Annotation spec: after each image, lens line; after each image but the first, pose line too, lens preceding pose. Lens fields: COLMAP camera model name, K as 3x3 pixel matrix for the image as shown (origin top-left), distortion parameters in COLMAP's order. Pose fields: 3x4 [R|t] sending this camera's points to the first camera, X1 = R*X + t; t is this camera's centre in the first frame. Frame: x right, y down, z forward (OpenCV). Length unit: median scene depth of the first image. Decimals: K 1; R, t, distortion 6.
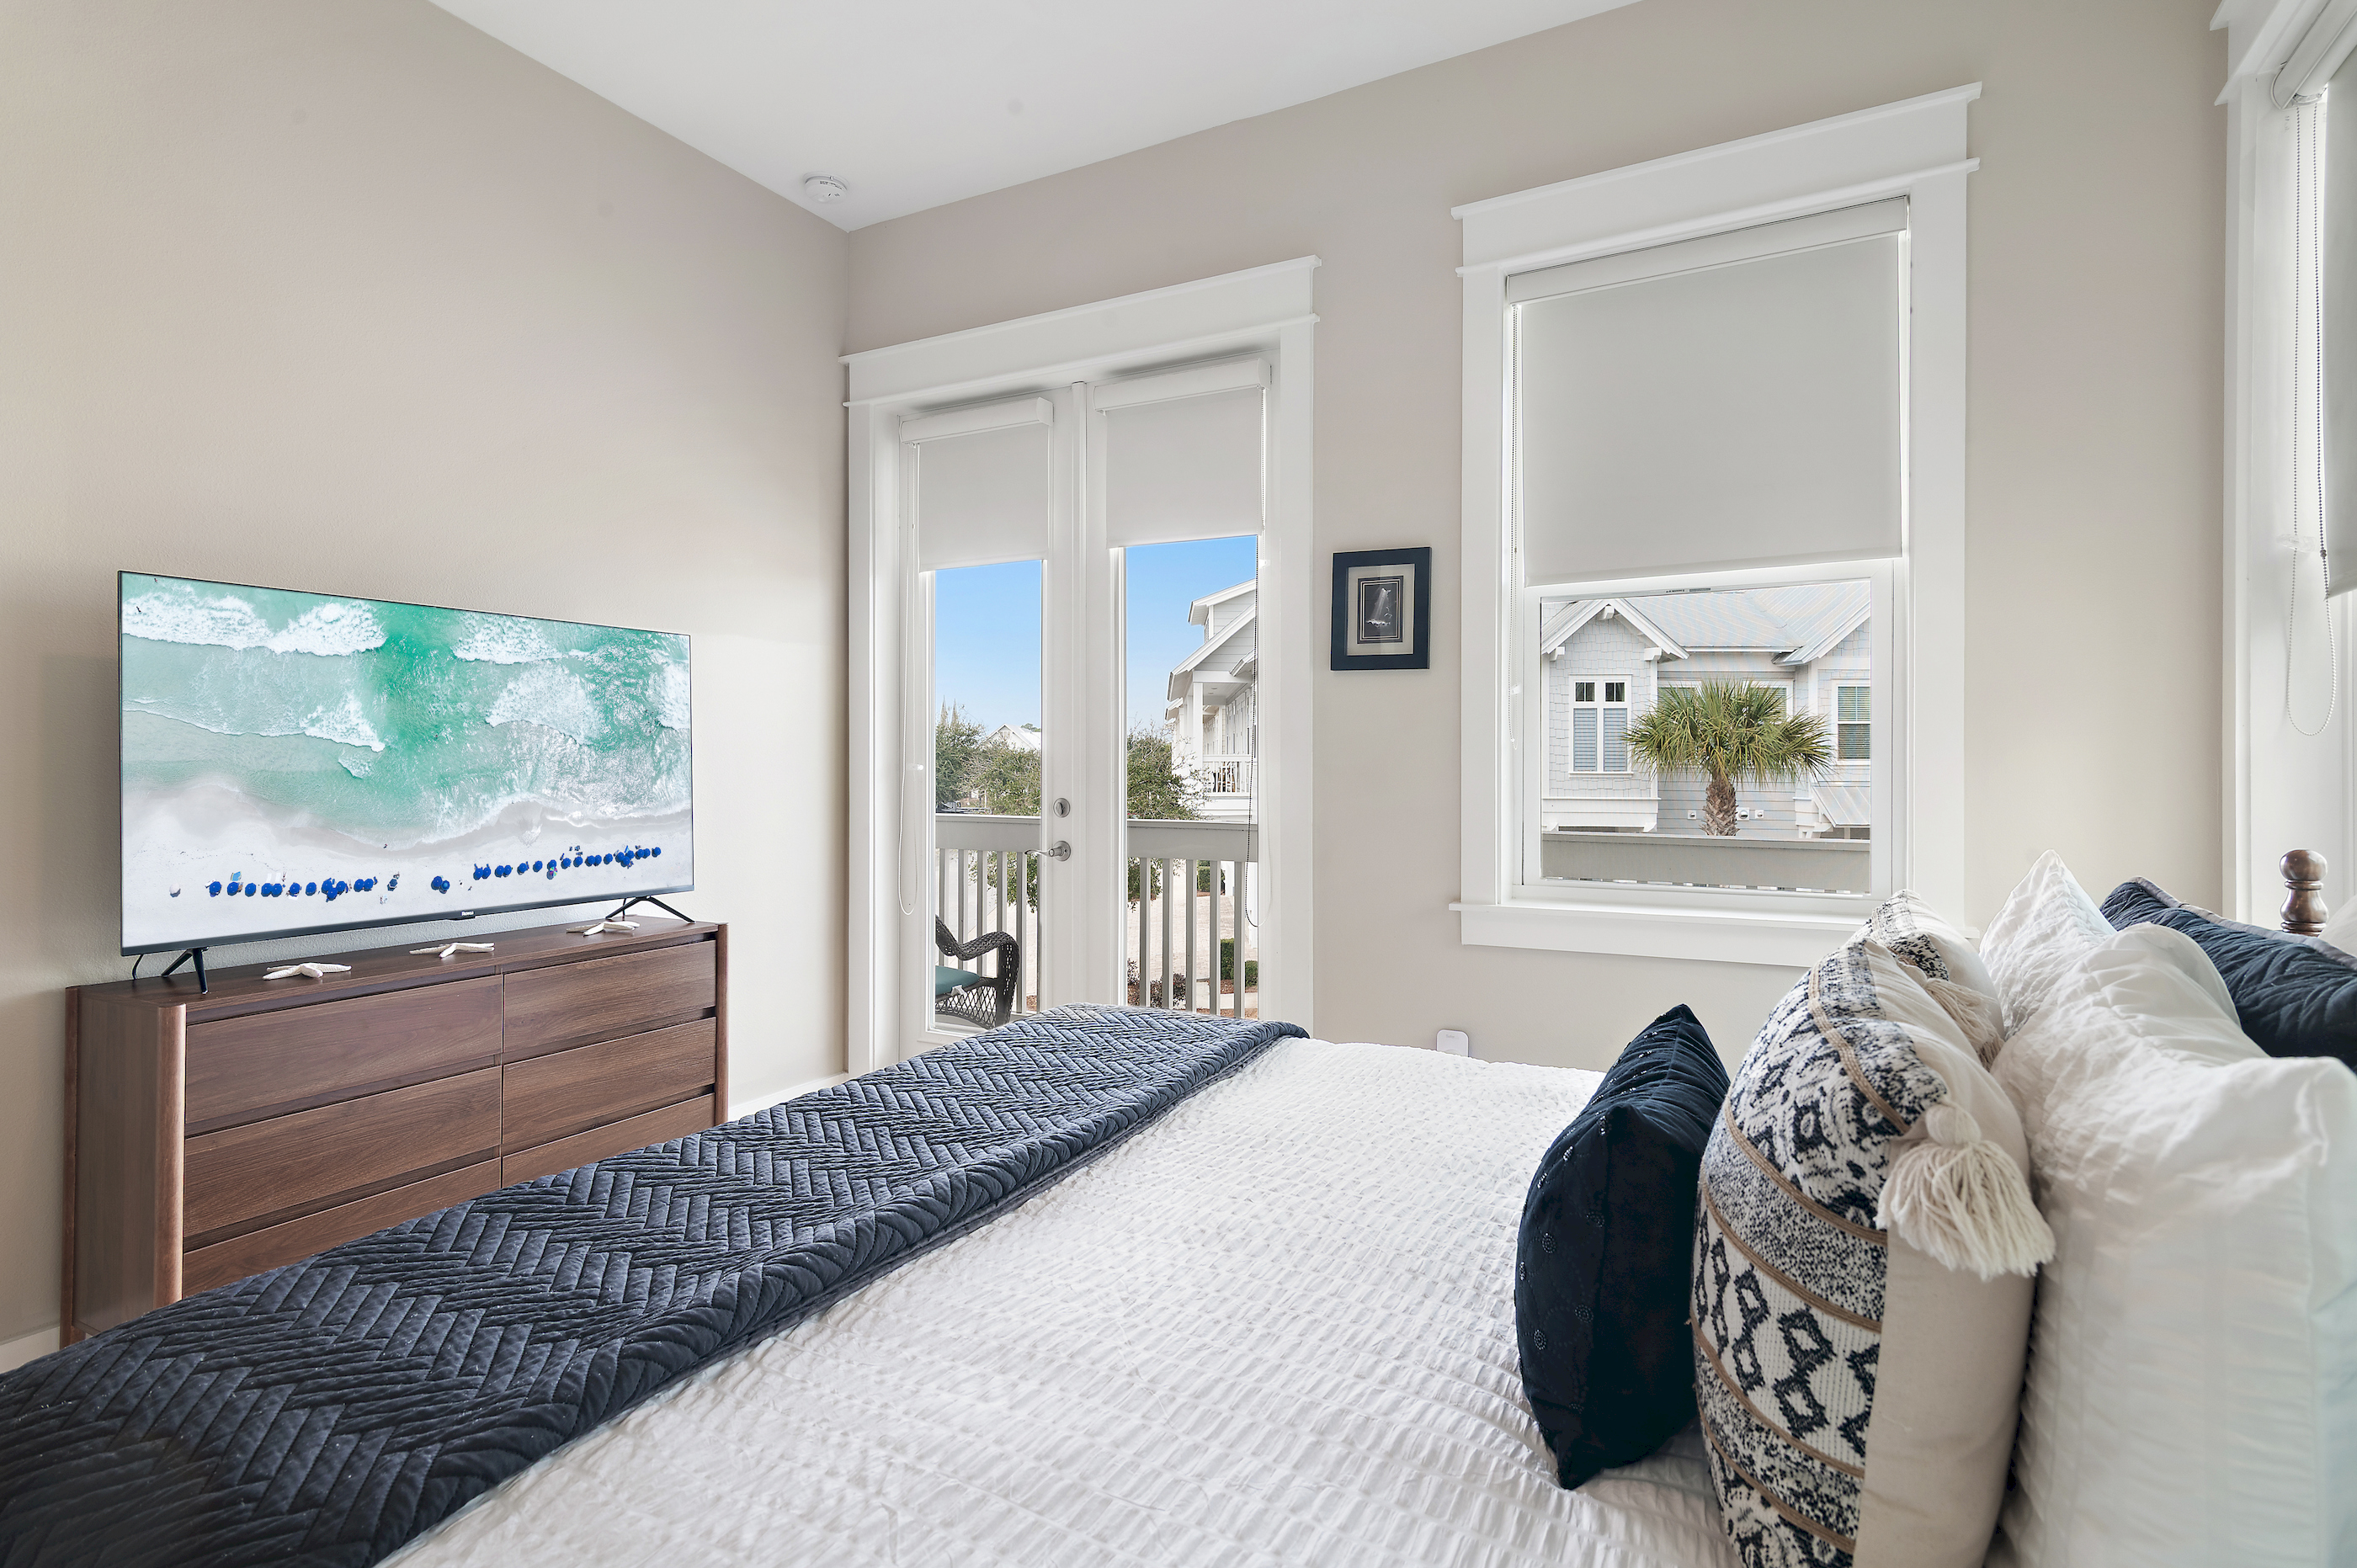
lens RADIAL K [[1163.2, 0, 1174.2], [0, 1163.2, 747.5], [0, 0, 1]] dist [0.027435, 0.000497]
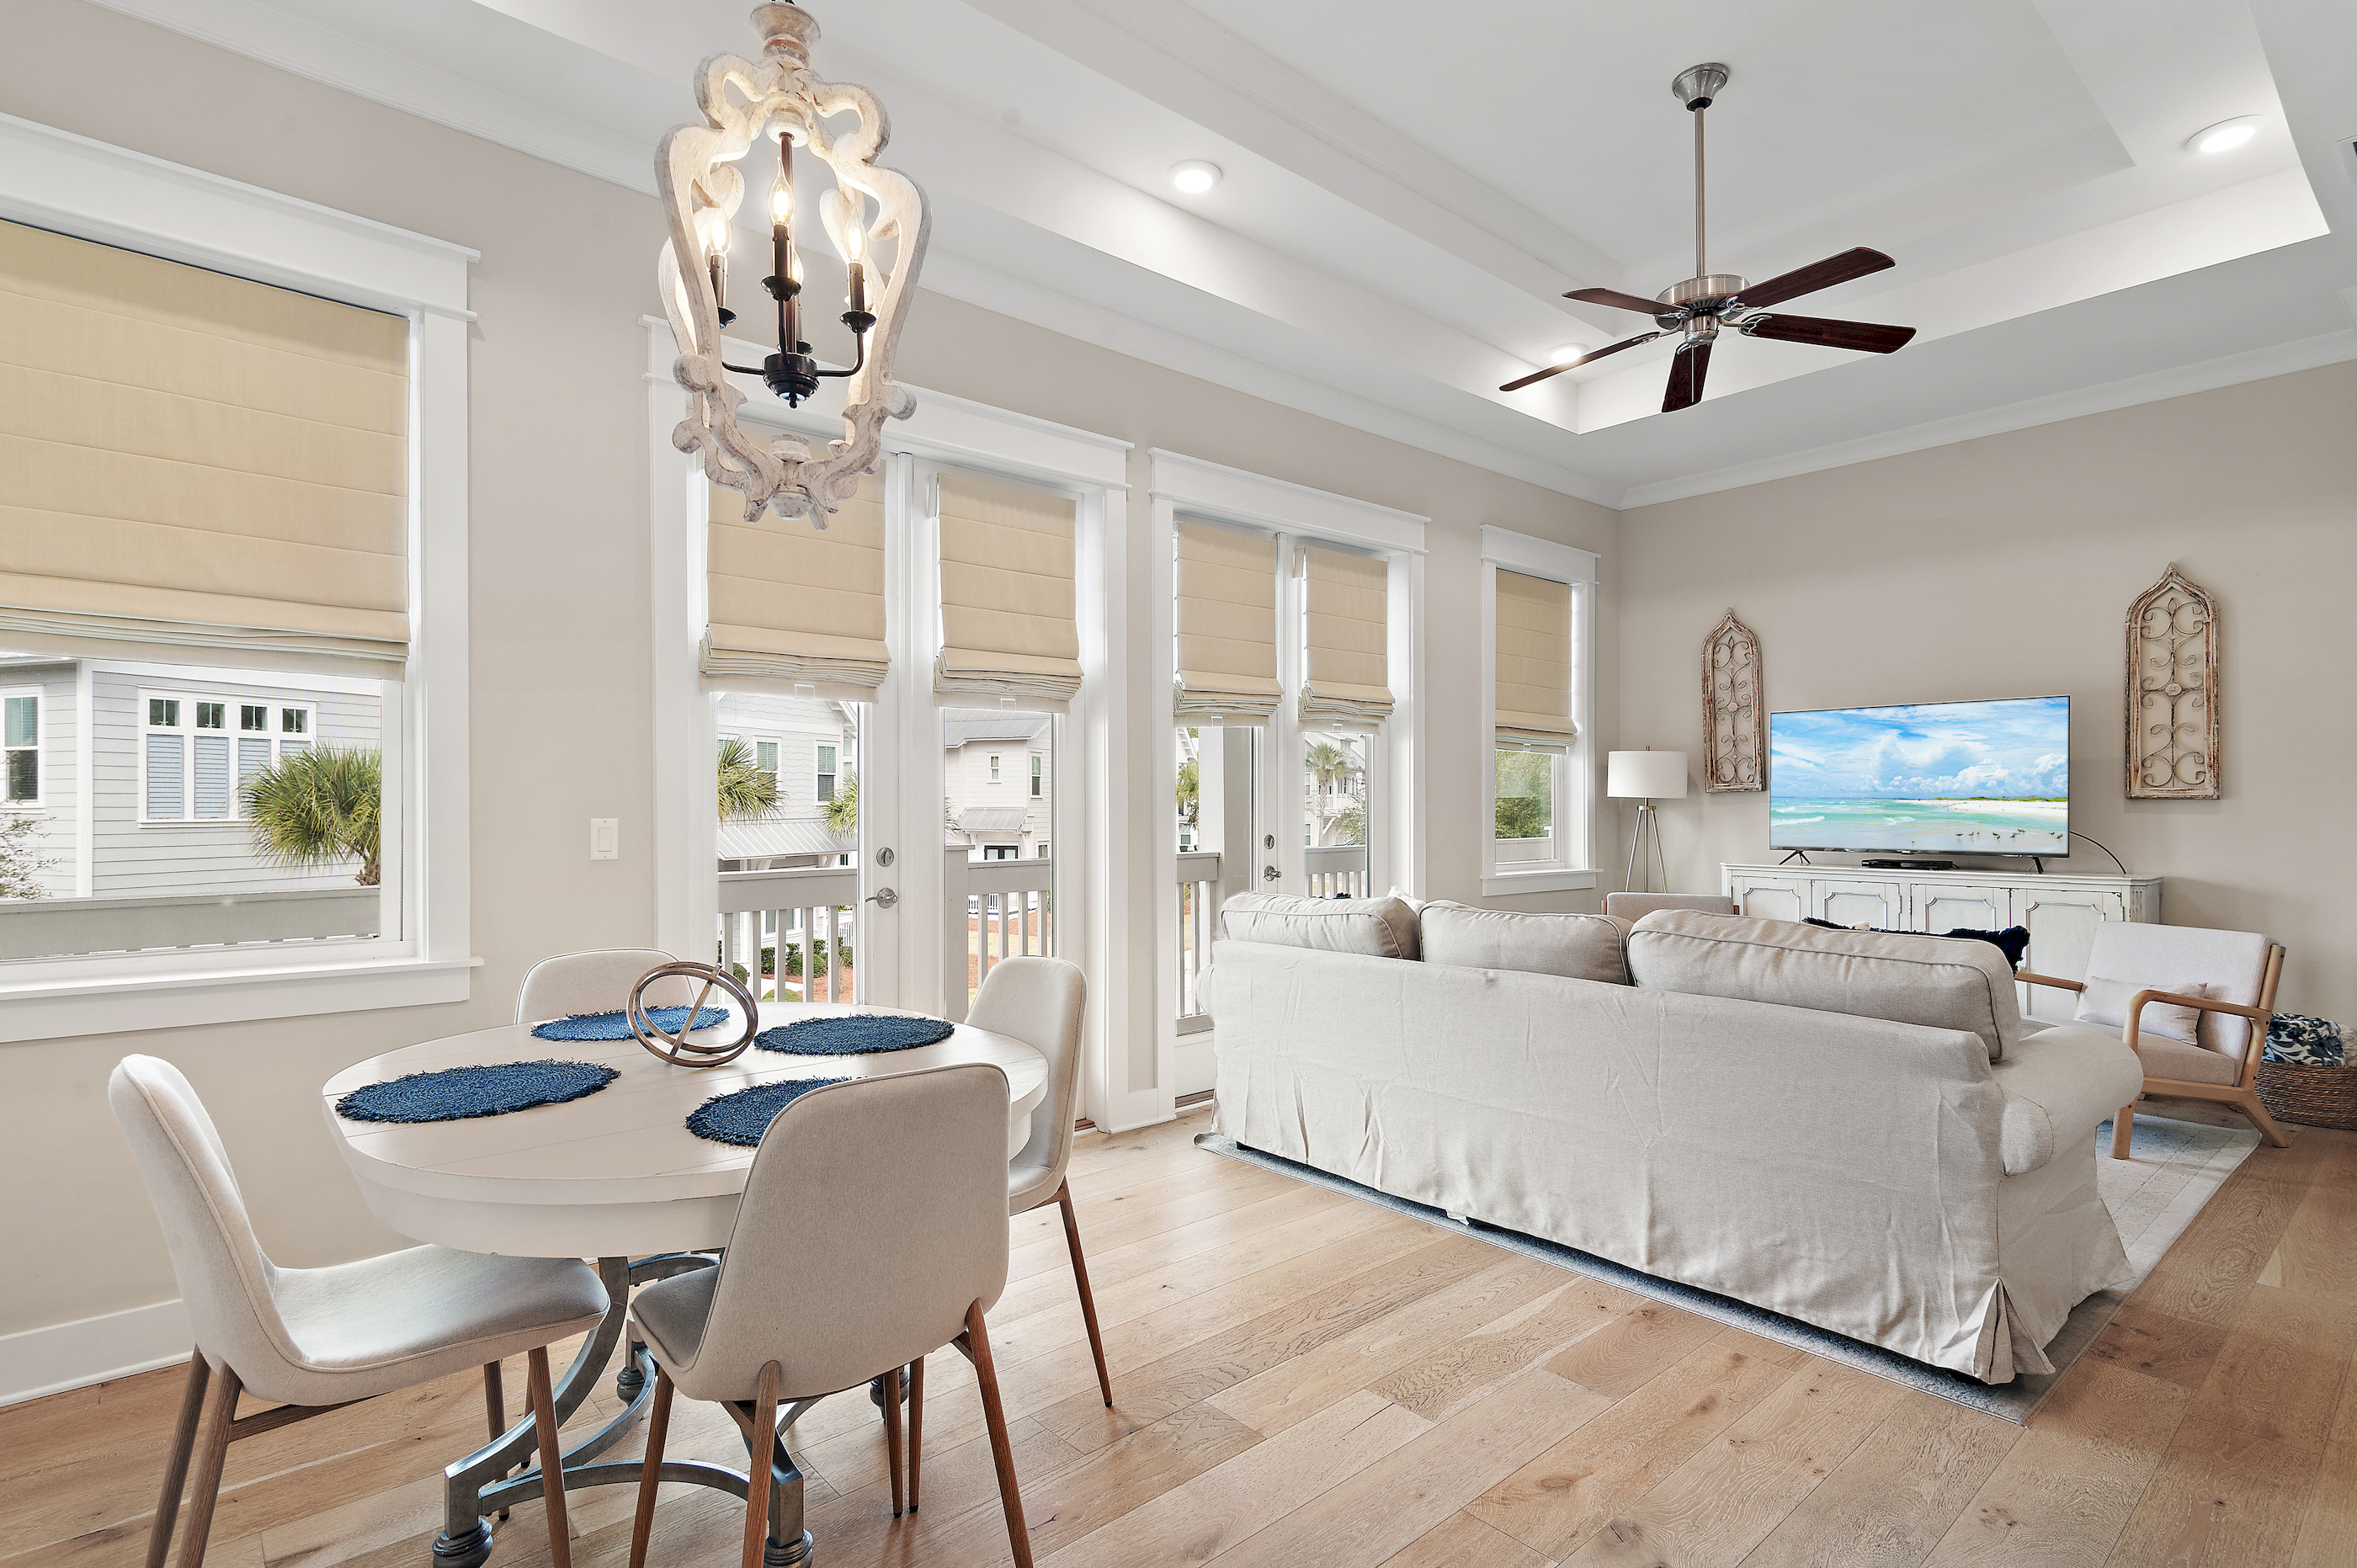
lens RADIAL K [[1173.9, 0, 1182.6], [0, 1173.9, 812.4], [0, 0, 1]] dist [0.011661, 0.001107]
pose [[0.353789, -0.004033, 0.935317, -0.479461], [-0.015434, 0.999829, 0.010149, 0.002405], [-0.935198, -0.018026, 0.353666, 0.207324]]
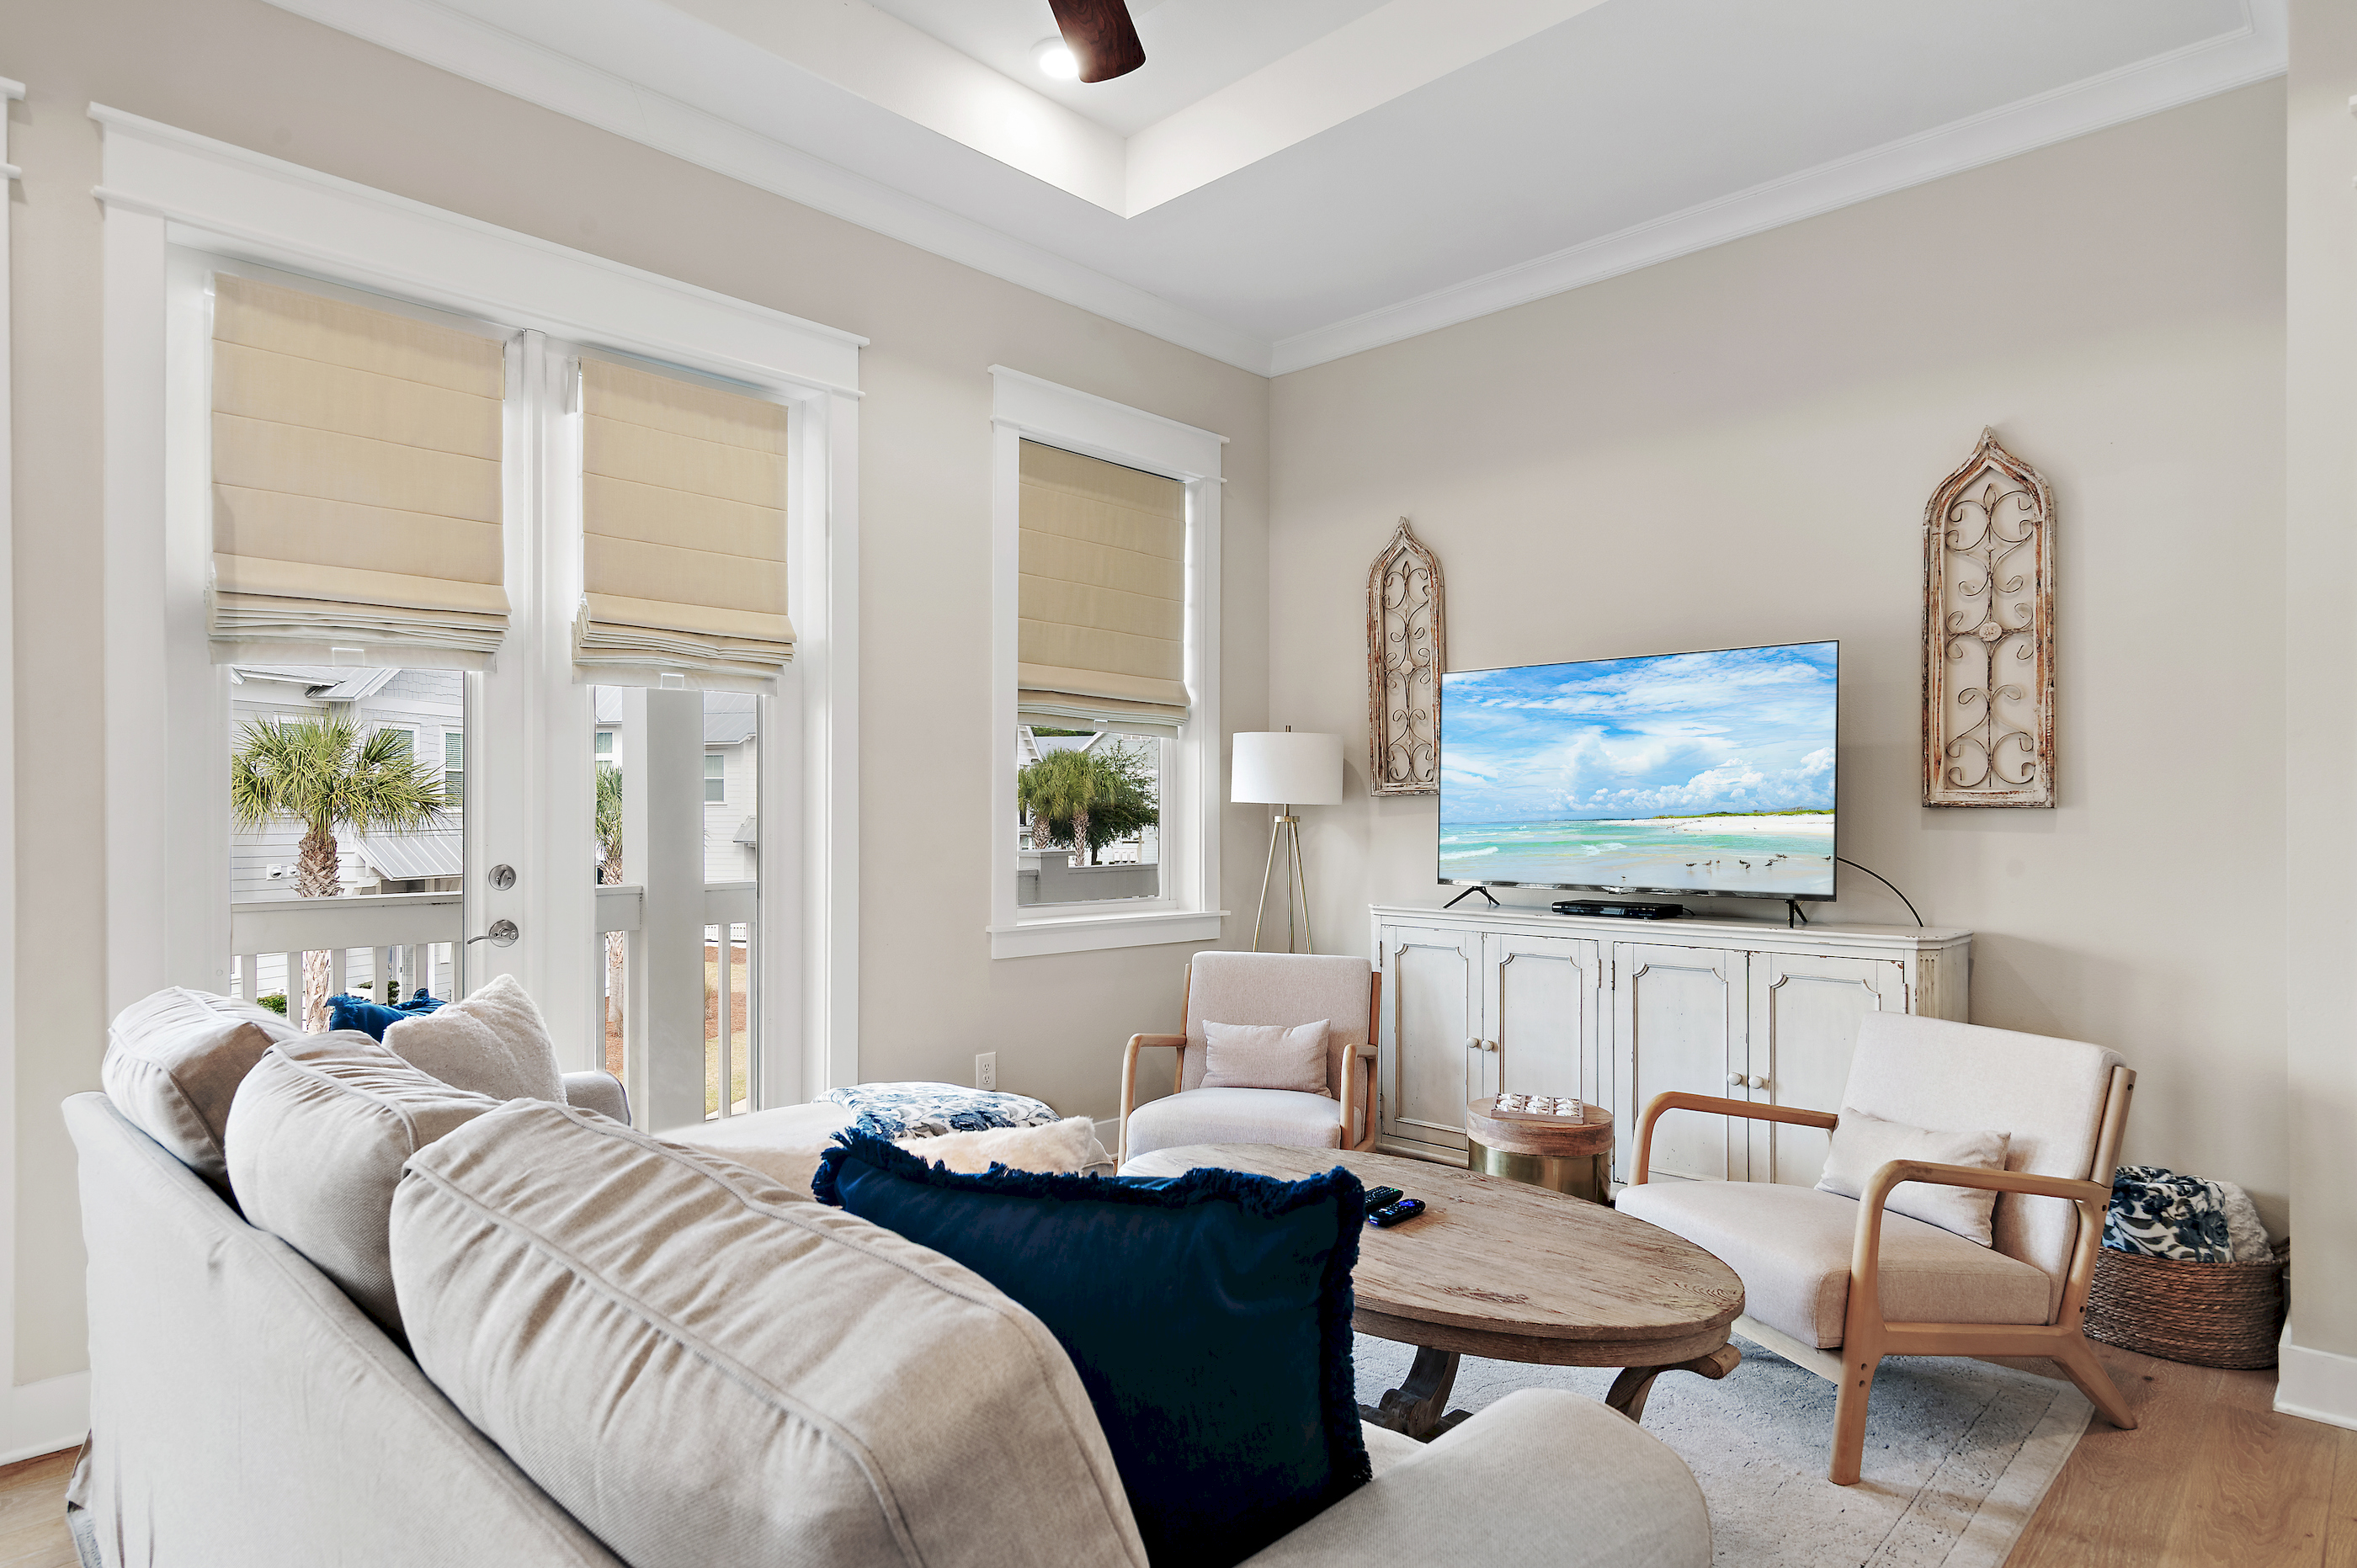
lens RADIAL K [[1327.0, 0, 1175.9], [0, 1327.0, 828.0], [0, 0, 1]] dist [0.002747, 0.000004]
pose [[0.263966, -0.007643, 0.964502, -0.278333], [-0.018969, 0.999734, 0.013114, 0.000440], [-0.964345, -0.021757, 0.263751, 0.116616]]
